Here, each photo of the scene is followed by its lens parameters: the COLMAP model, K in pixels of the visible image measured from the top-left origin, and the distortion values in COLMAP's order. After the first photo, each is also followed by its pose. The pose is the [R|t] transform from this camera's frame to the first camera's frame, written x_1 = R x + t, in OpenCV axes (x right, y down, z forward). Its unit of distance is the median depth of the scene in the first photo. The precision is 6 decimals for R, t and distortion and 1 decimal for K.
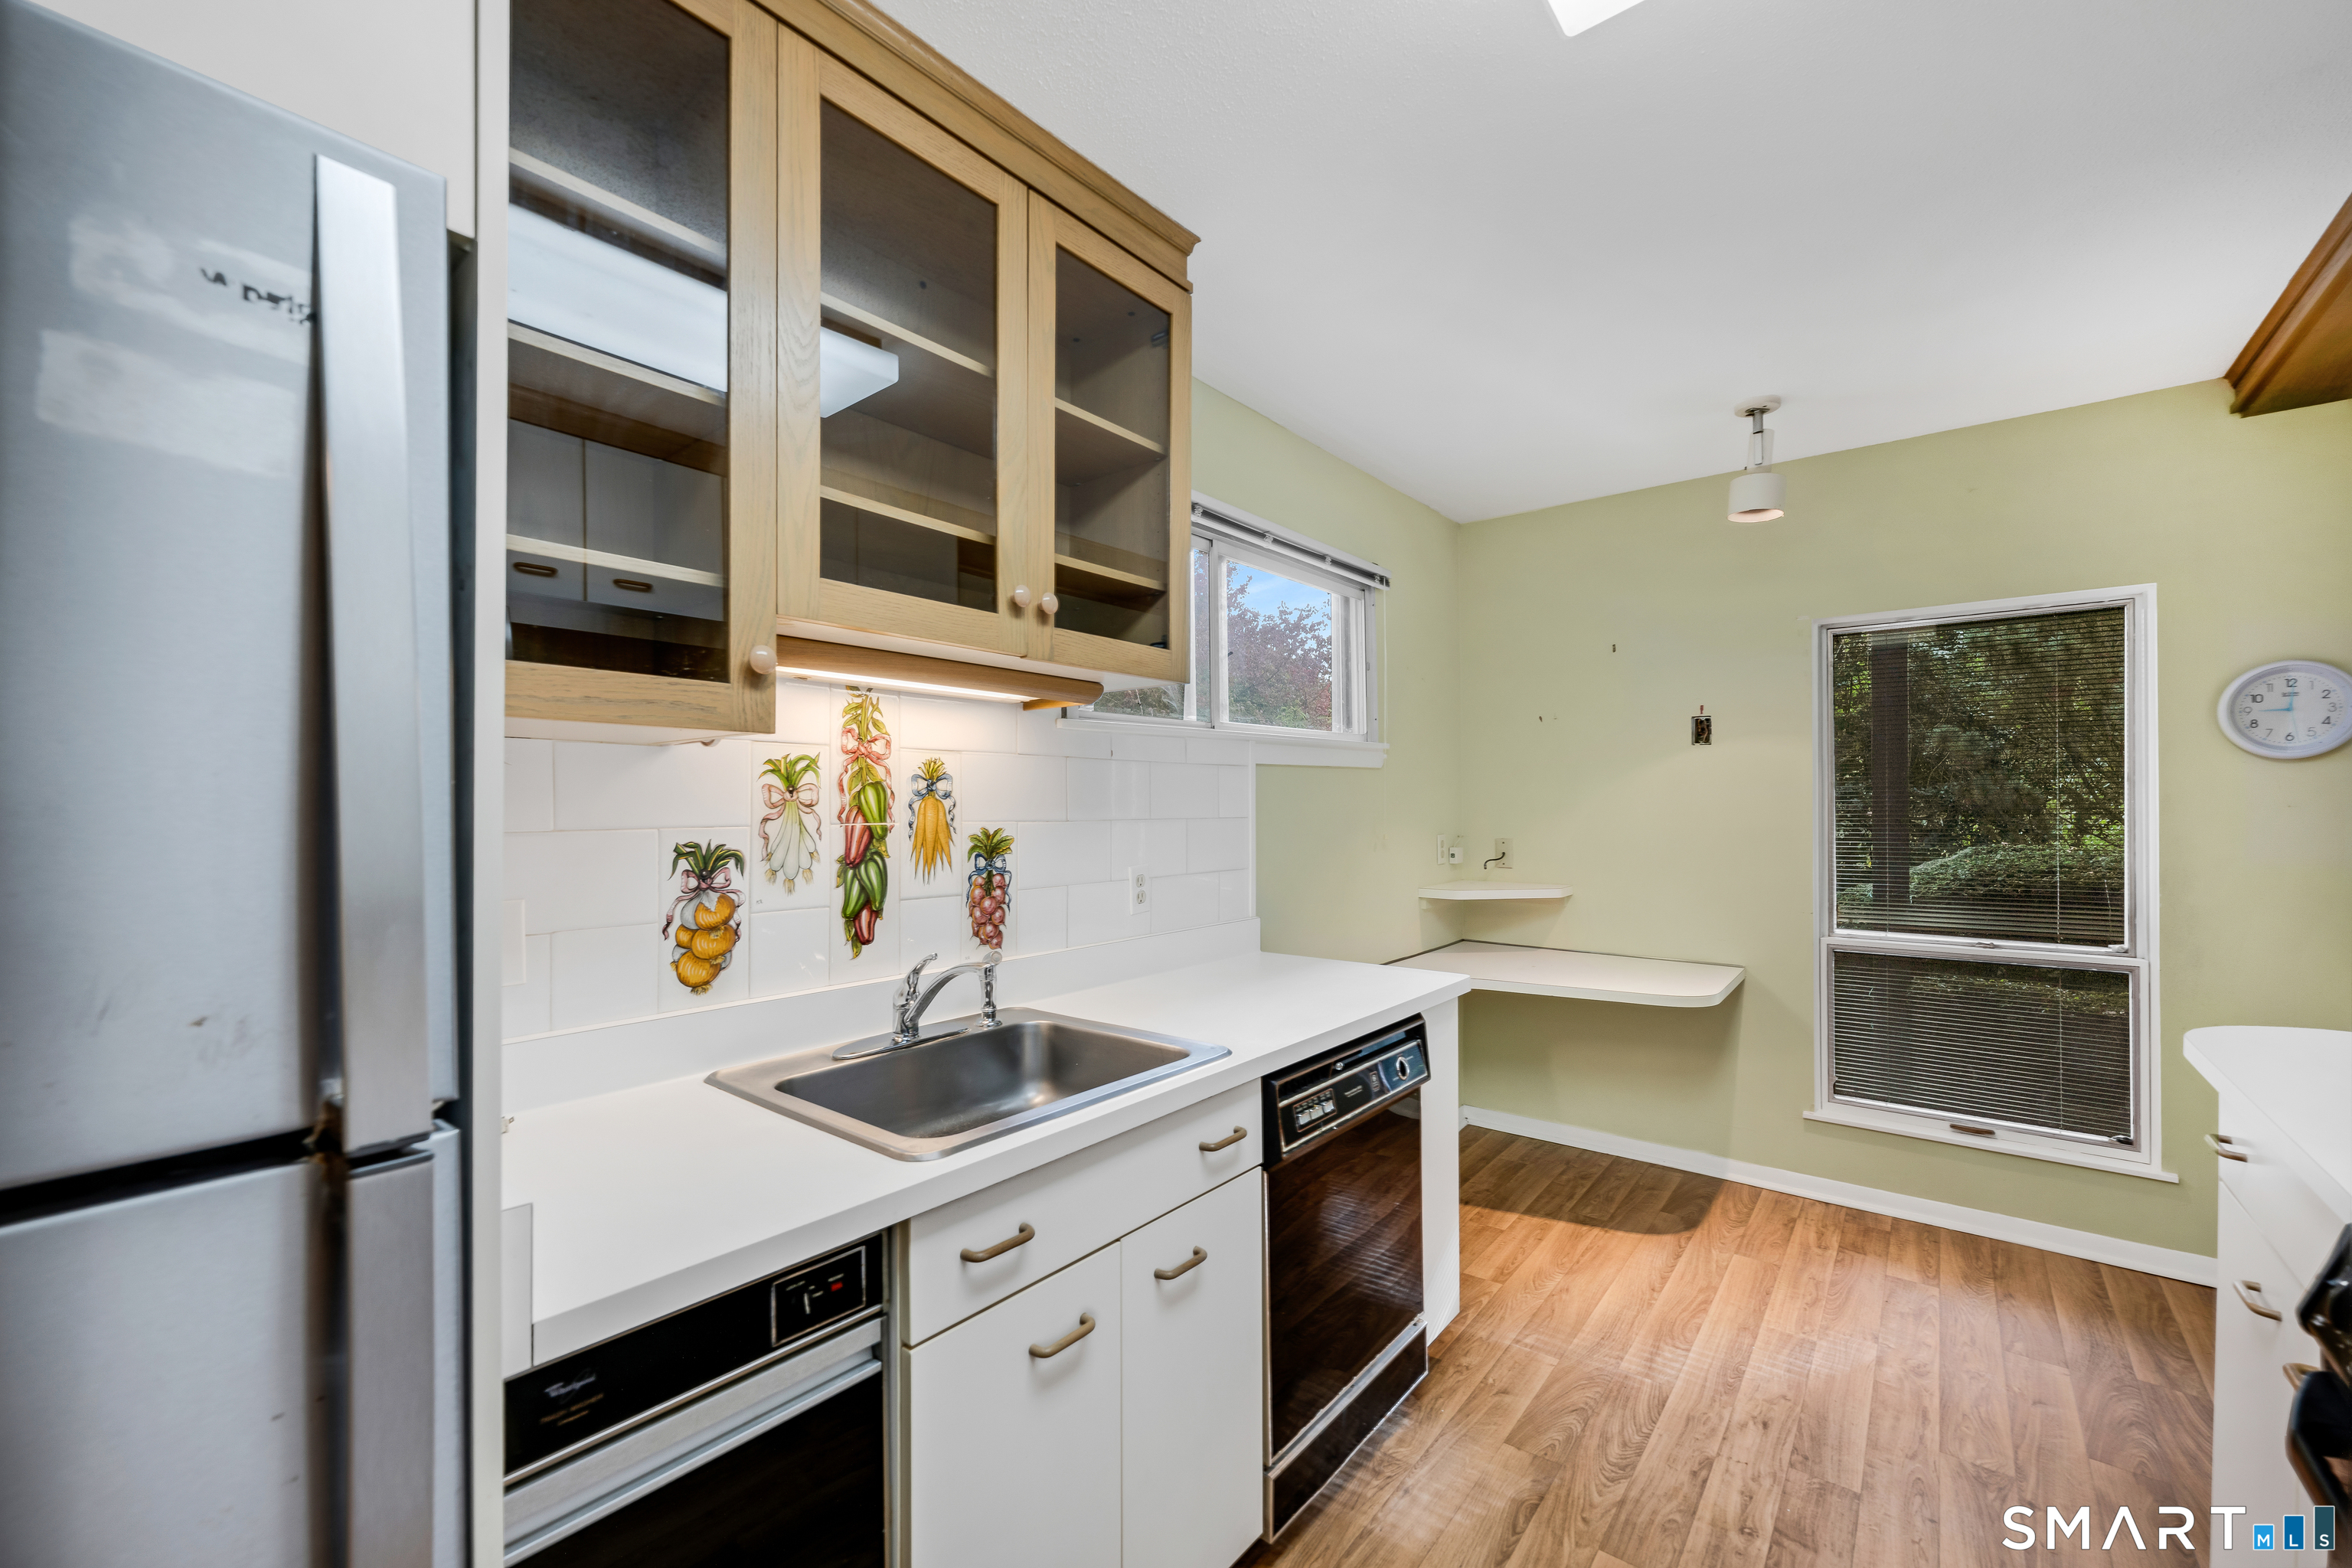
lens RADIAL K [[935.7, 0, 1177.3], [0, 935.7, 804.9], [0, 0, 1]] dist [-0.001339, -0.000133]
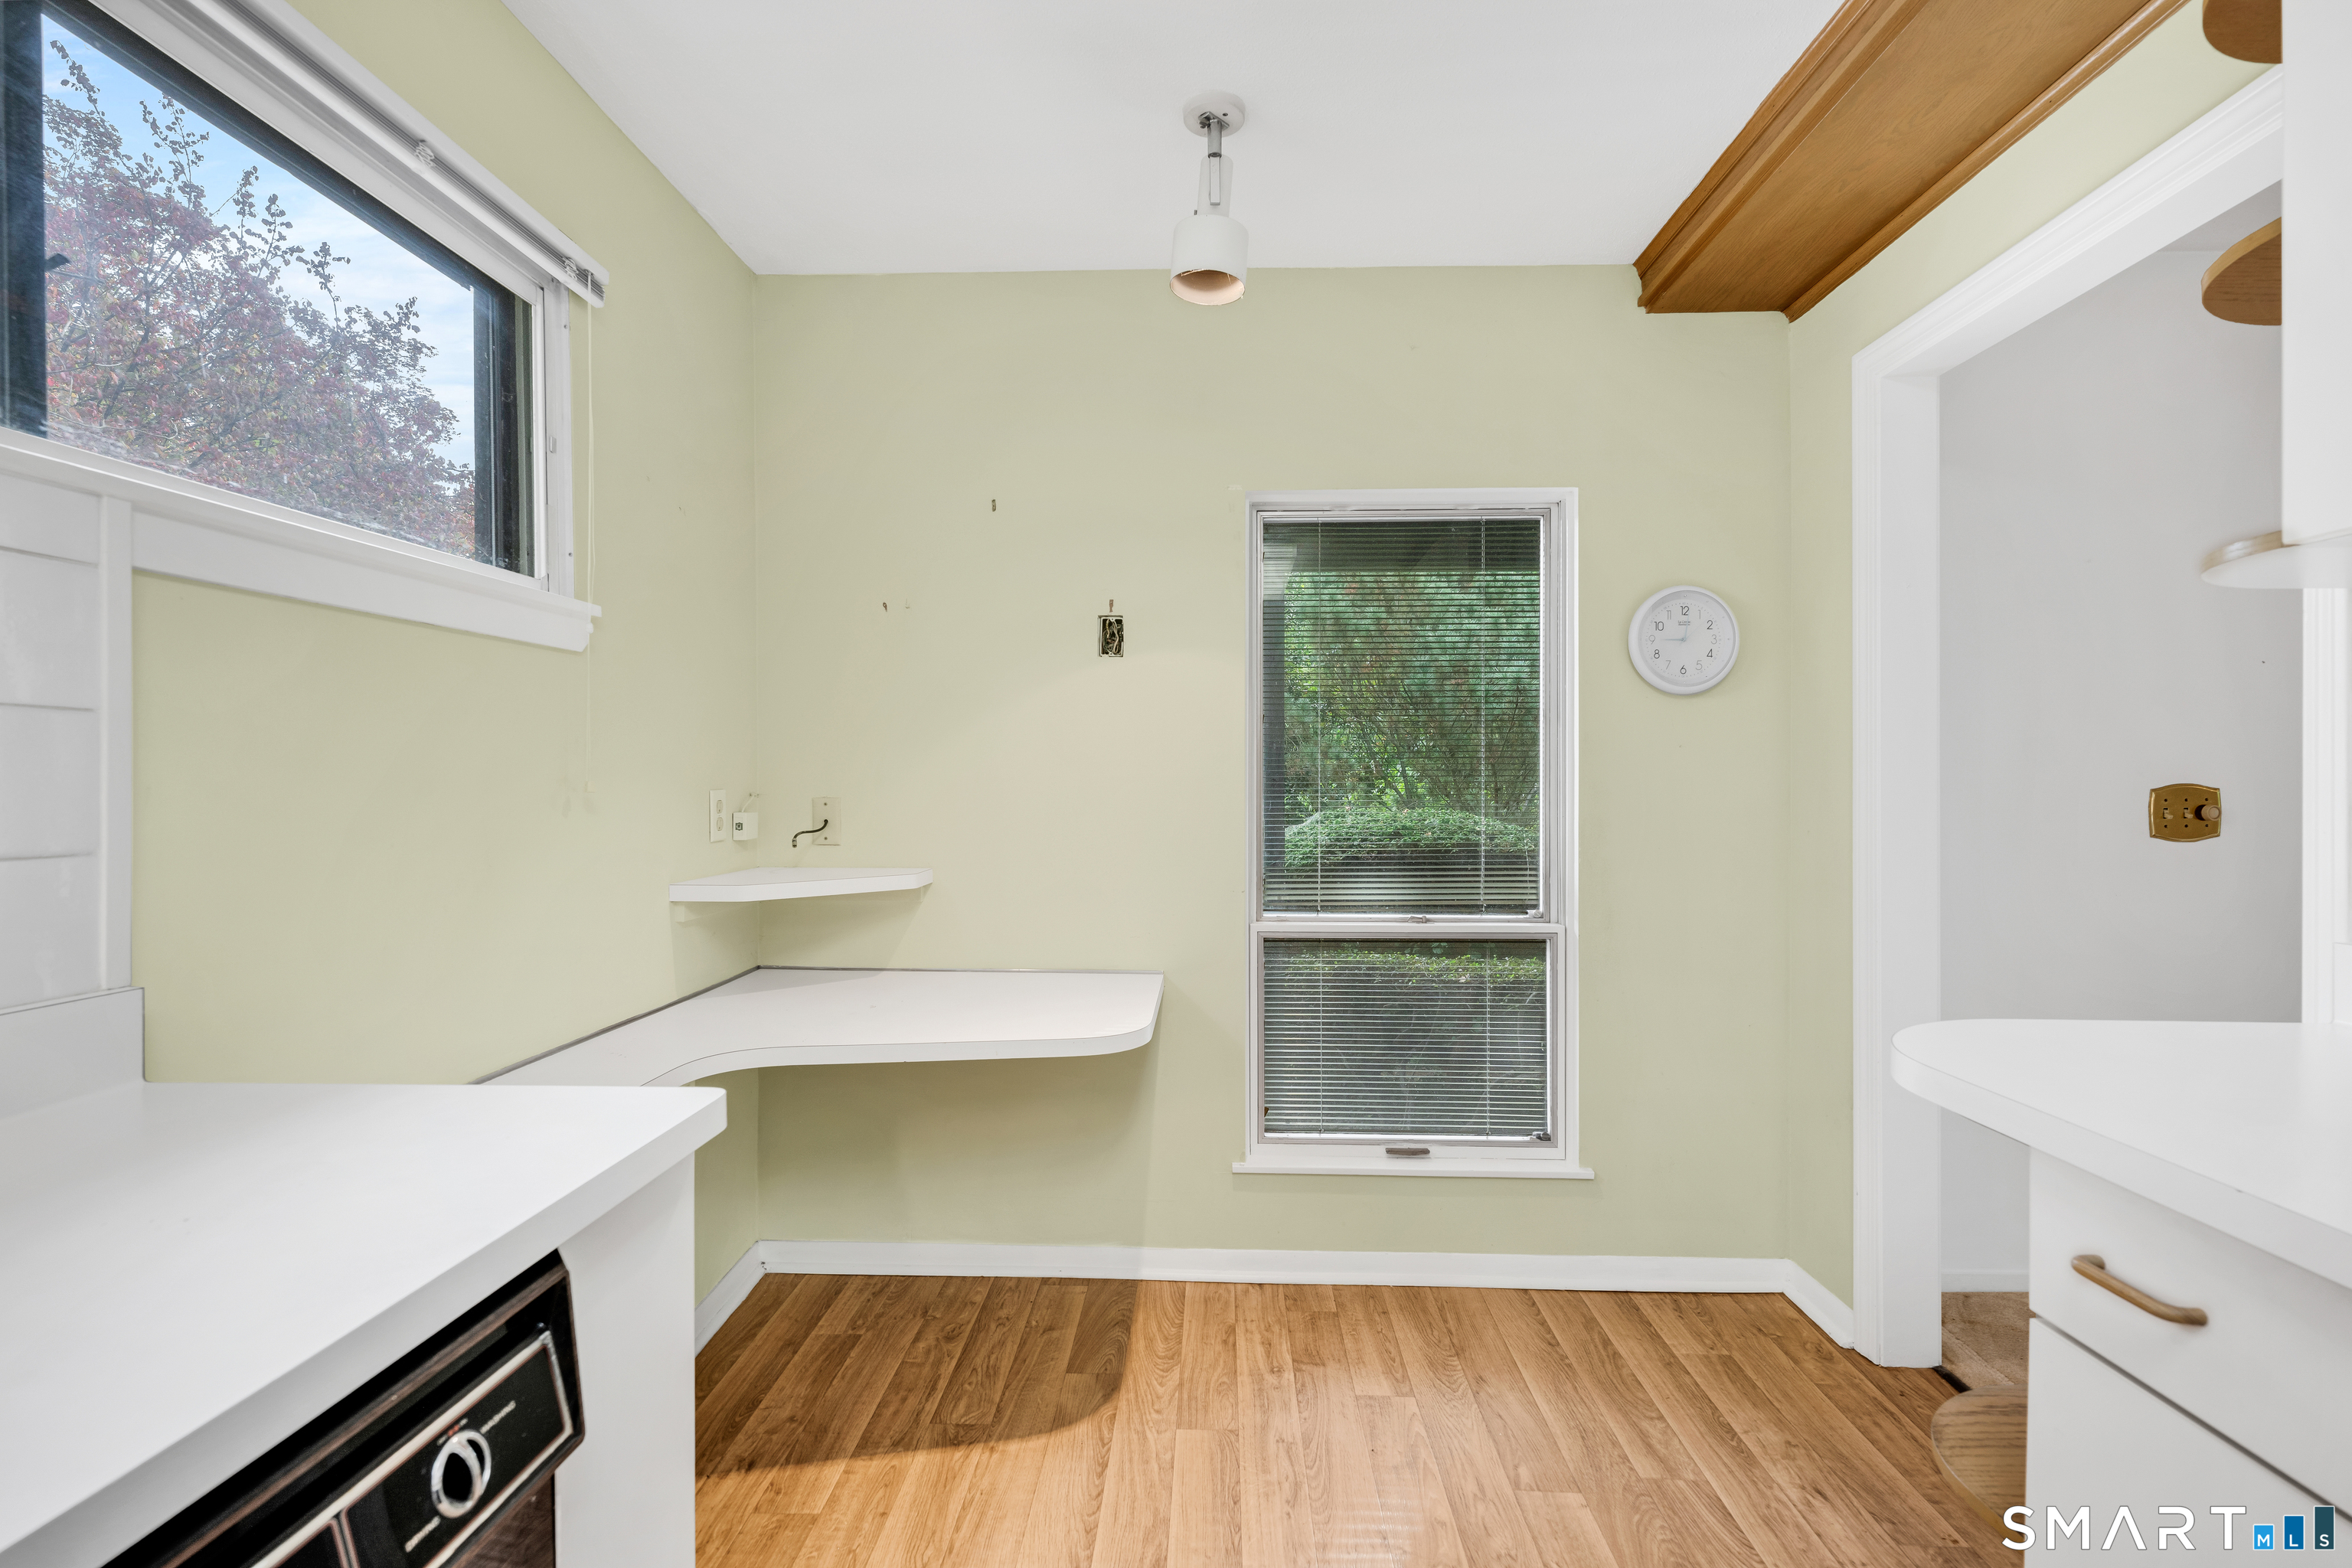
lens RADIAL K [[1065.3, 0, 1184.2], [0, 1065.3, 789.9], [0, 0, 1]] dist [-0.001900, -0.000046]
pose [[0.796750, 0.002741, 0.604302, 0.161266], [-0.004919, 0.999986, 0.001950, 0.041047], [-0.604288, -0.004526, 0.796753, 0.427917]]
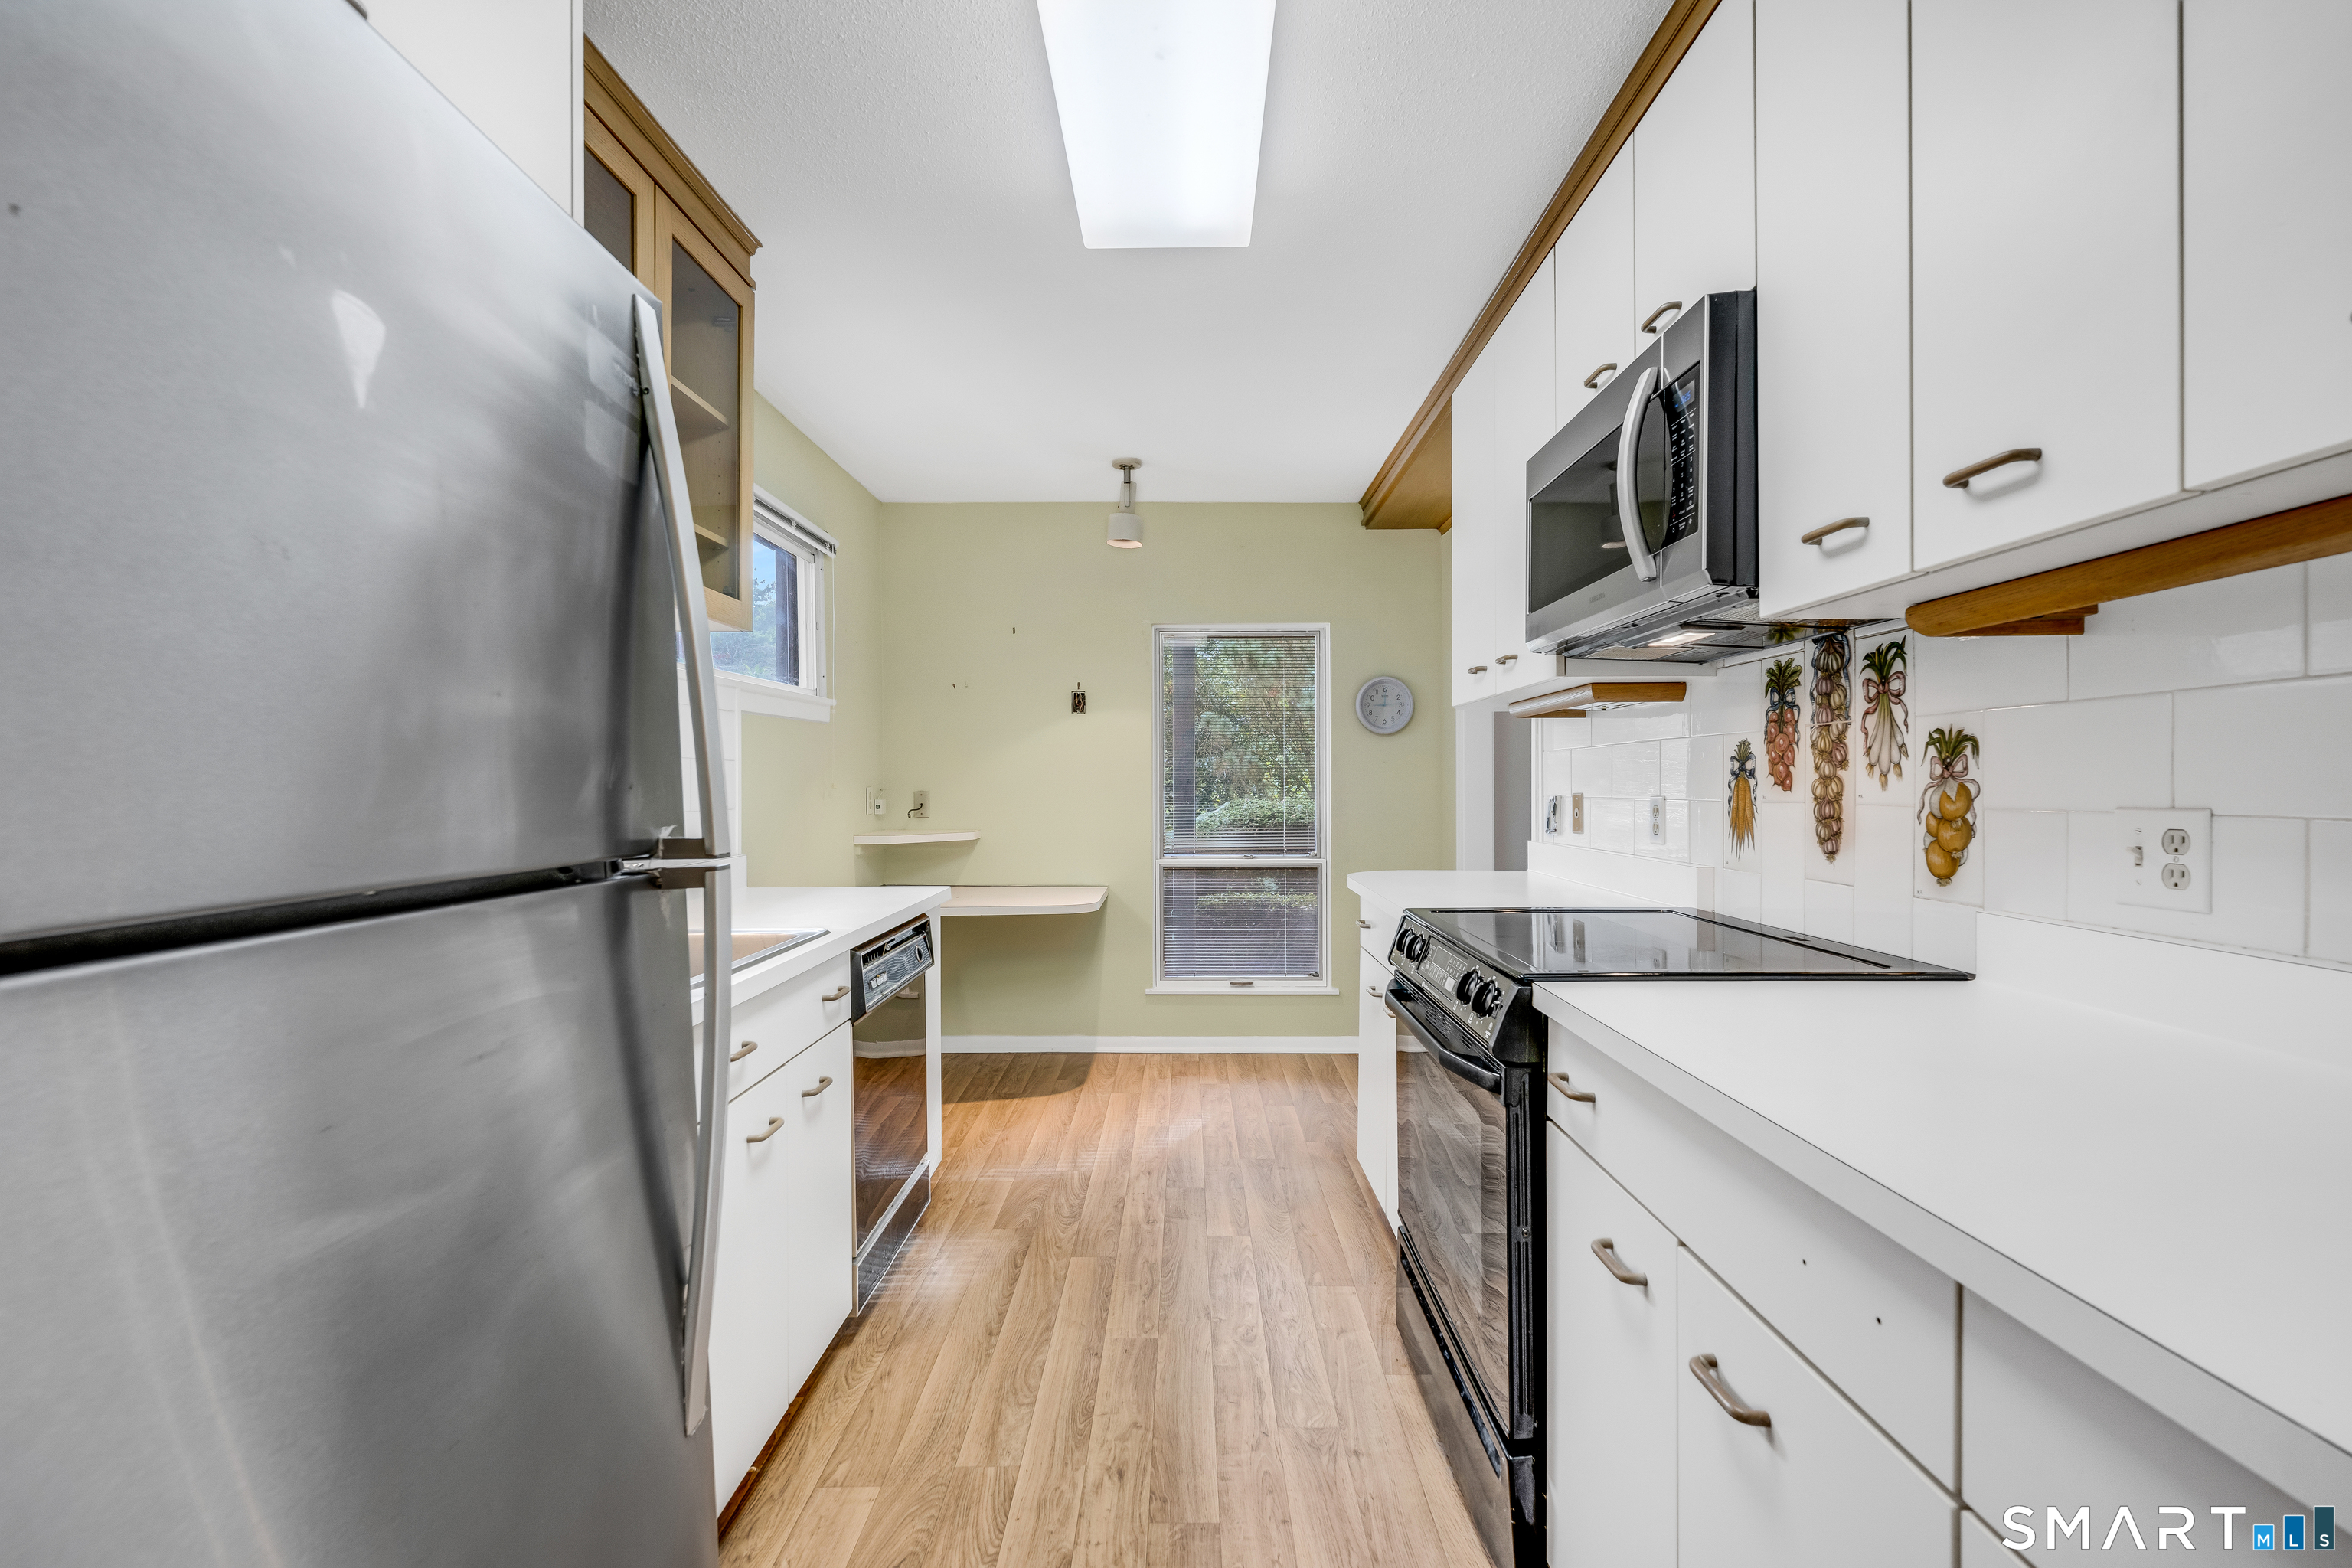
lens RADIAL K [[1028.4, 0, 1176.0], [0, 1028.4, 784.0], [0, 0, 1]] dist [-0.000684, -0.000118]
pose [[0.781559, 0.001425, 0.623829, -0.257104], [-0.000955, 0.999999, -0.001088, 0.040796], [-0.623830, 0.000255, 0.781560, -0.213551]]
